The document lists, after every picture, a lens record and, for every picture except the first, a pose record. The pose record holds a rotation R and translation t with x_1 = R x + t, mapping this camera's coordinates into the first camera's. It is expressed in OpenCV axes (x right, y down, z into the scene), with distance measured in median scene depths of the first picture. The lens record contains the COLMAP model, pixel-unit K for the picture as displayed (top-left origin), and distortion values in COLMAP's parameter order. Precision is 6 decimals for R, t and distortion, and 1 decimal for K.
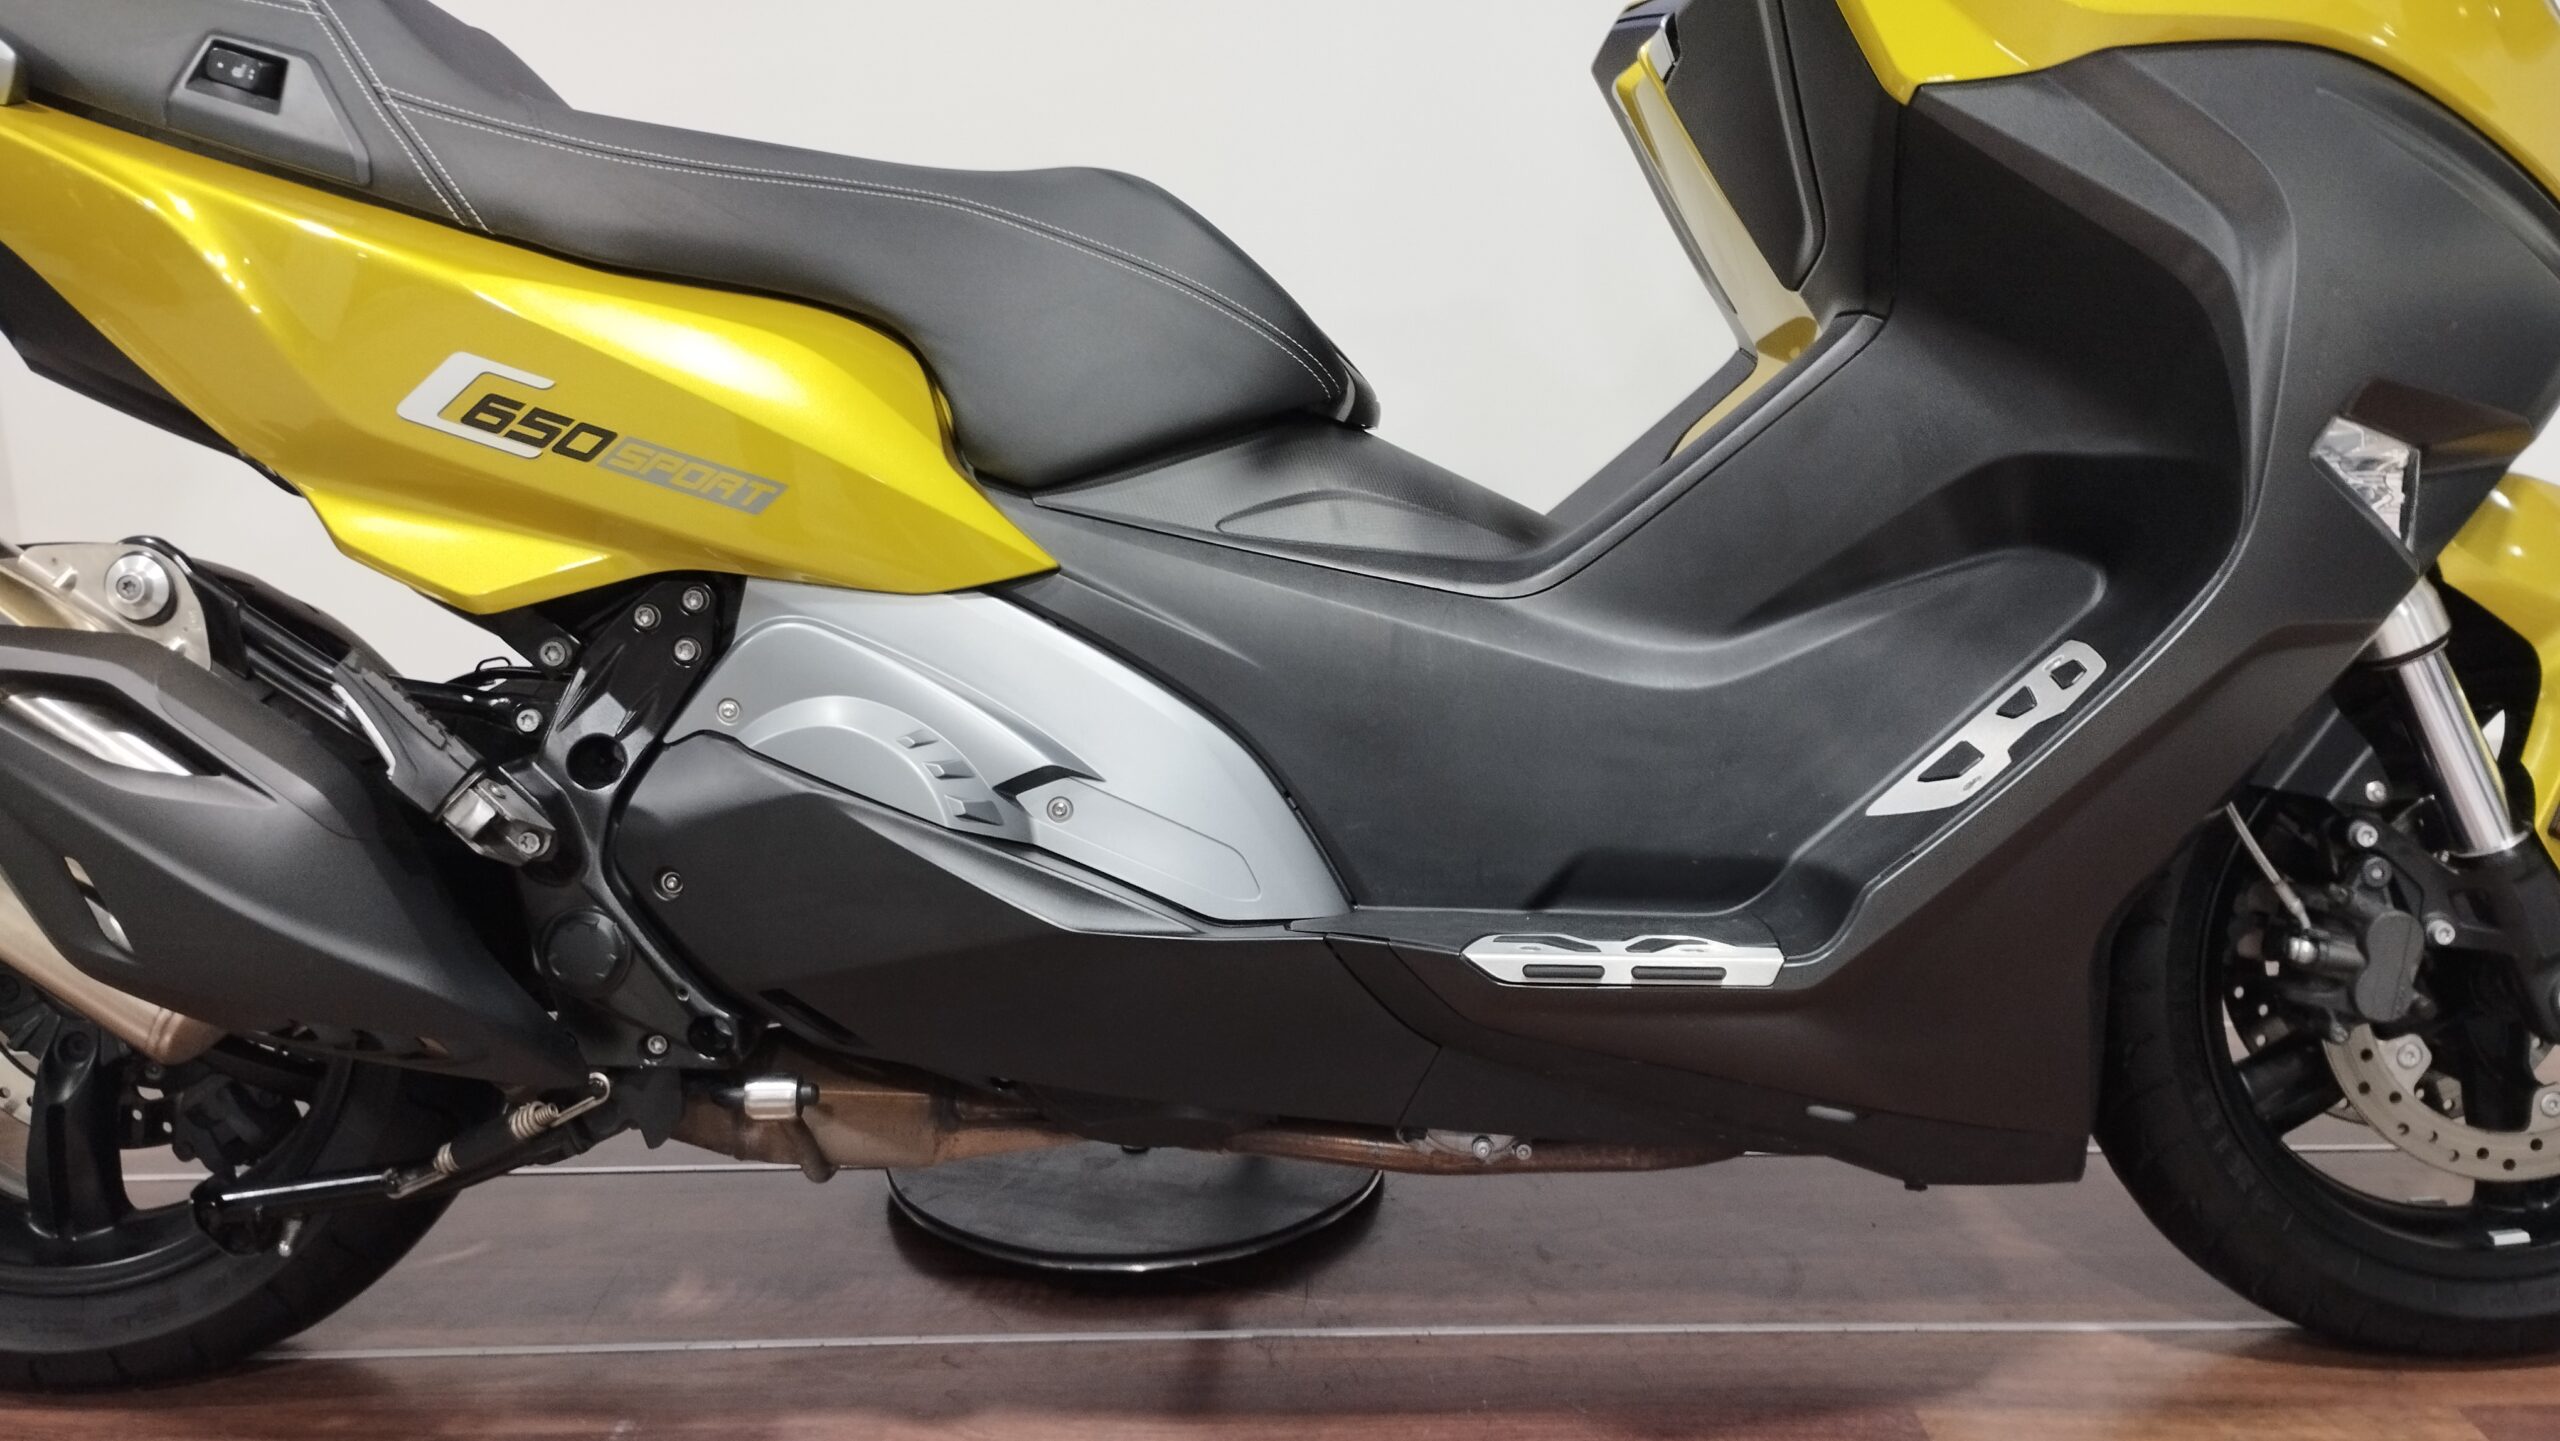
lens RADIAL K [[2115.3, 0, 1275.9], [0, 2115.3, 727.2], [0, 0, 1]] dist [0.039941, -0.003588]
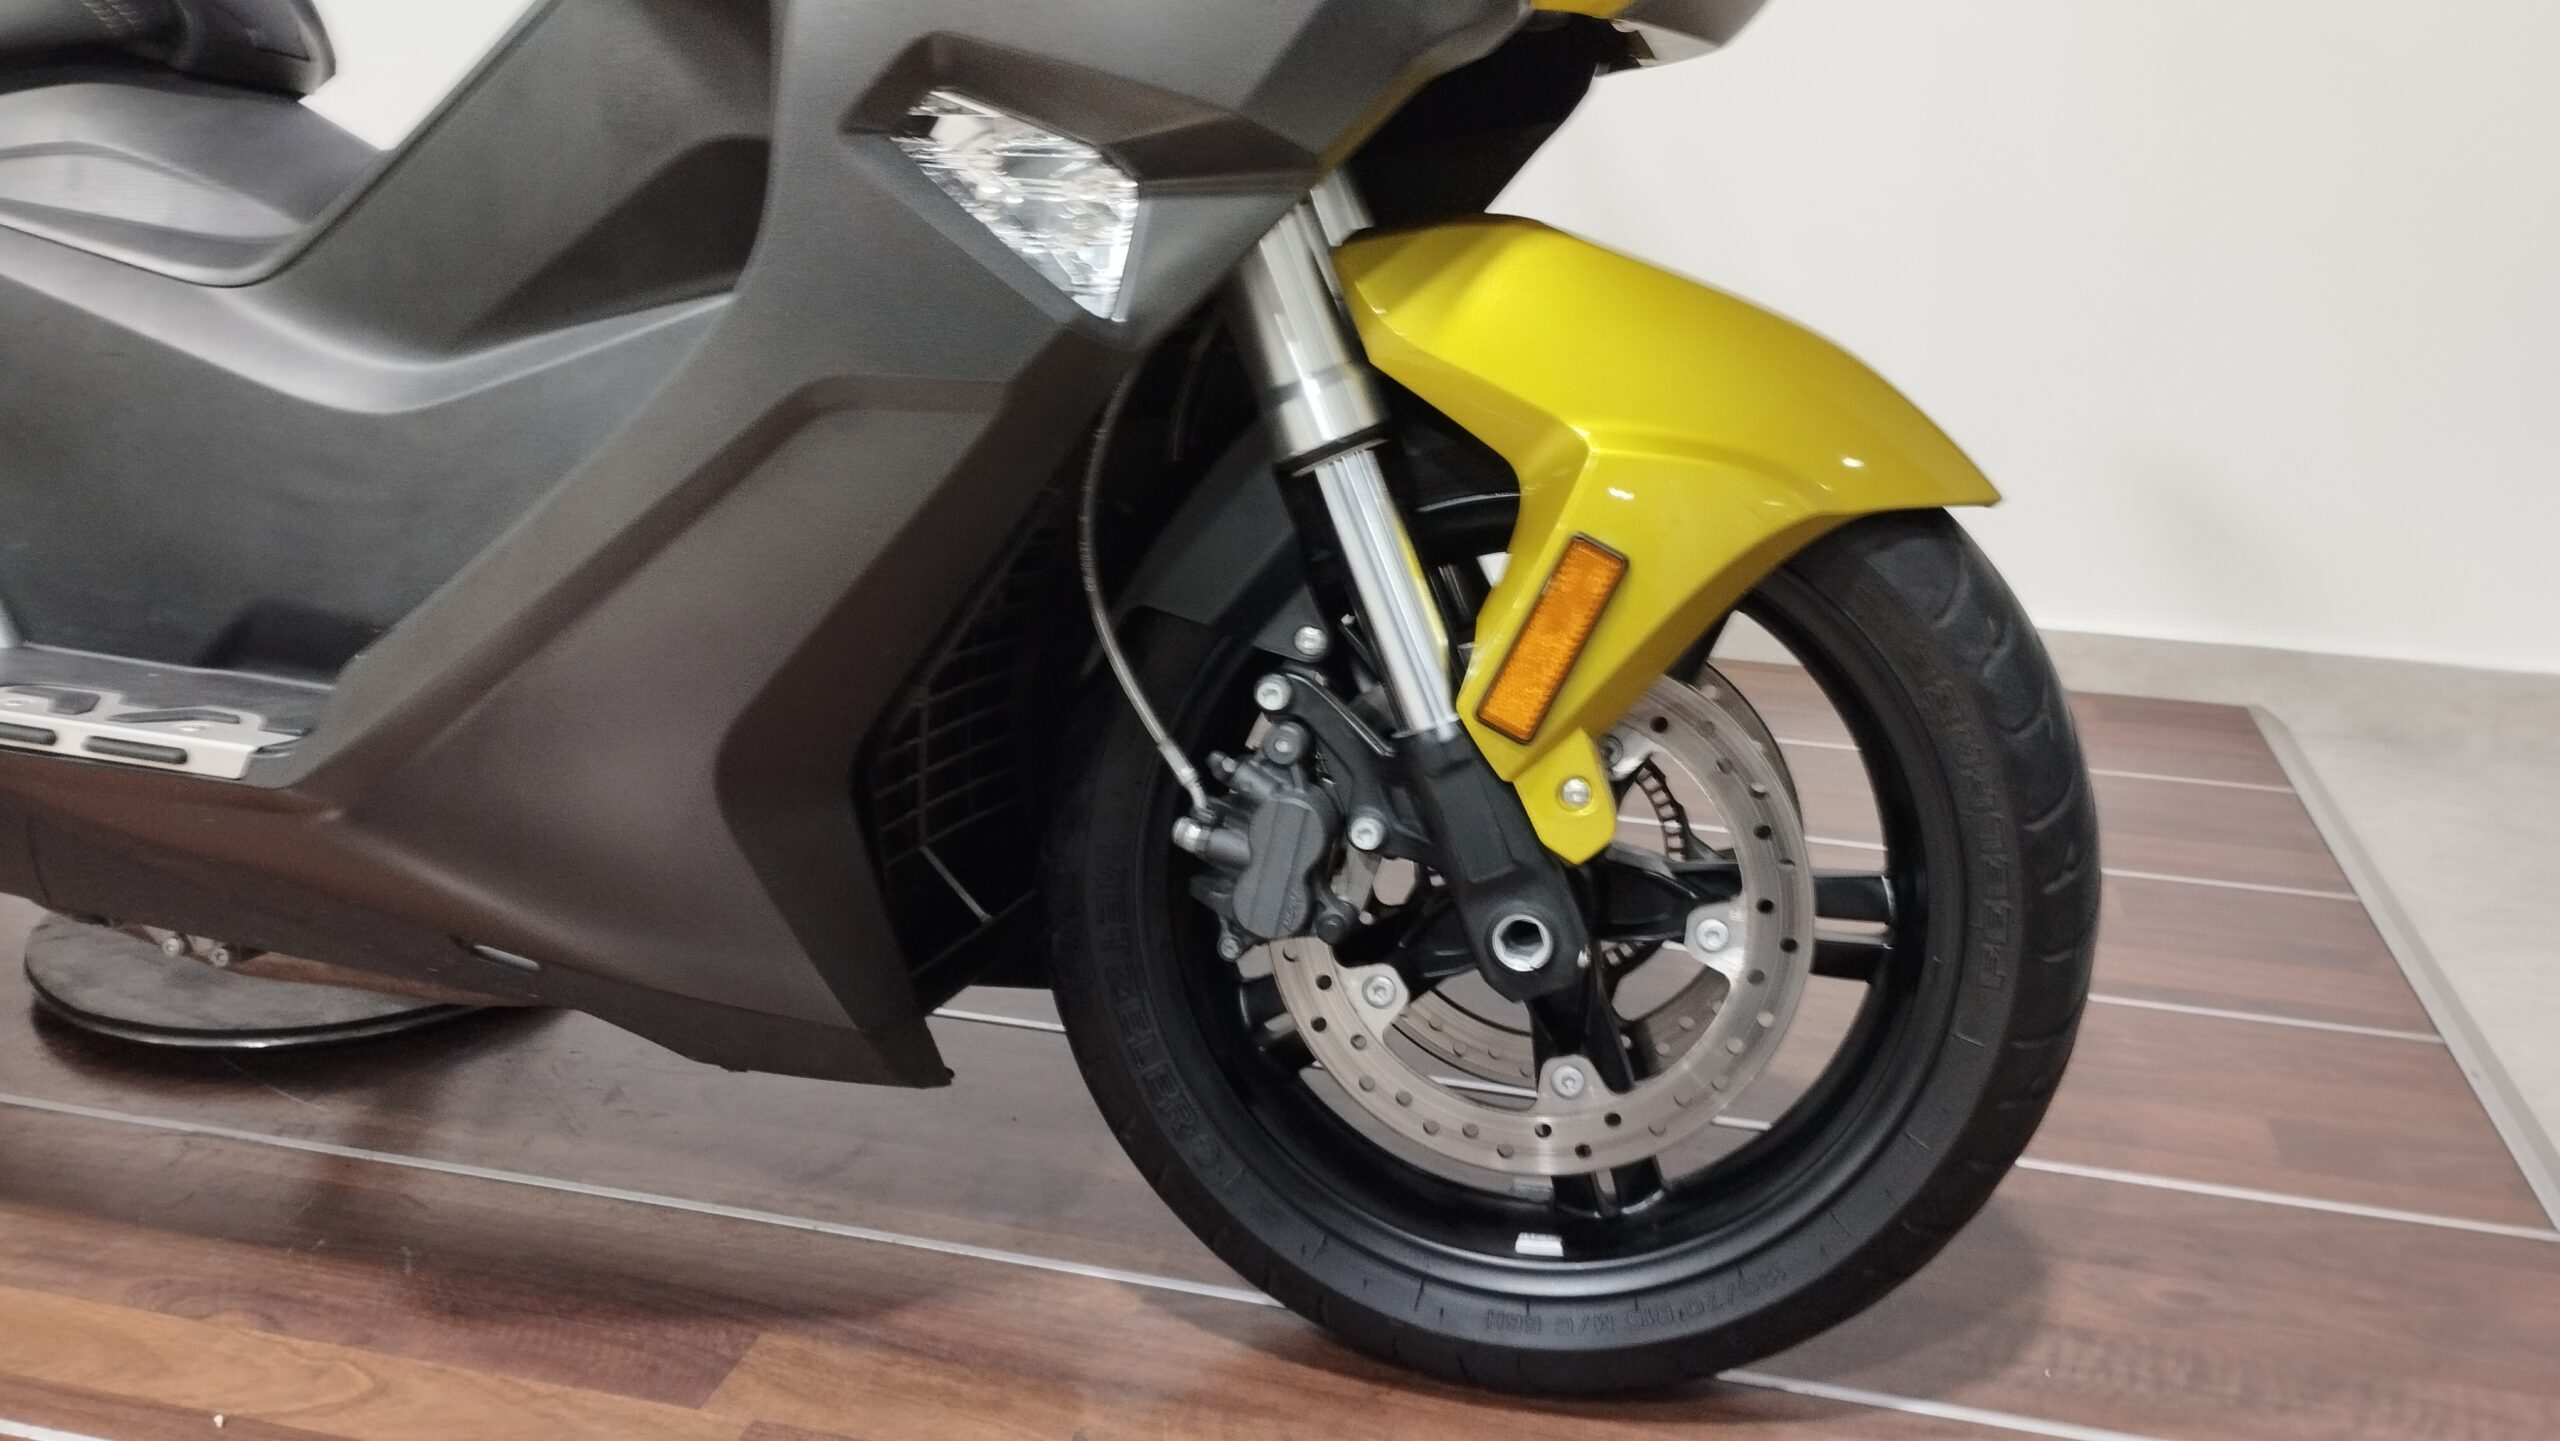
lens RADIAL K [[2115.3, 0, 1272.6], [0, 2115.3, 717.8], [0, 0, 1]] dist [0.039941, -0.003588]
pose [[0.966683, 0.111481, -0.230425, 0.715739], [-0.093659, 0.991803, 0.086920, -0.006207], [0.238226, -0.062443, 0.969200, 0.287942]]
